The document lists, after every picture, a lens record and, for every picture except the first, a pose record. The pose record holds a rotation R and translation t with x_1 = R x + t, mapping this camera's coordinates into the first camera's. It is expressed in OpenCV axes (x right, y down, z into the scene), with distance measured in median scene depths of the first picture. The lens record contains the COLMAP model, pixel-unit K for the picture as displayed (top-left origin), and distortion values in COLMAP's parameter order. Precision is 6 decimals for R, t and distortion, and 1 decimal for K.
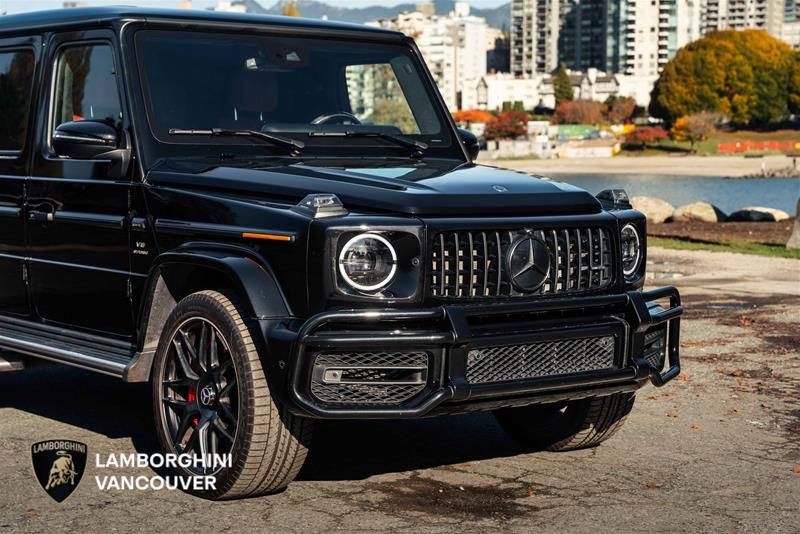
lens RADIAL K [[1544.5, 0, 419.5], [0, 1544.5, 268.0], [0, 0, 1]] dist [0.135687, 1.277927]
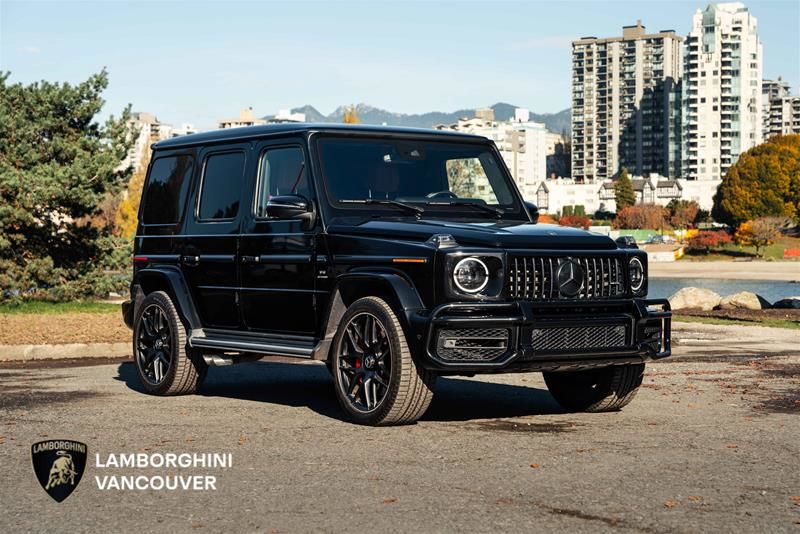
lens RADIAL K [[1544.5, 0, 419.5], [0, 1544.5, 268.0], [0, 0, 1]] dist [0.135687, 1.277927]
pose [[0.999225, -0.002711, -0.039275, -0.021752], [0.000068, 0.997745, -0.067124, 0.091230], [0.039369, 0.067070, 0.996971, -0.589512]]
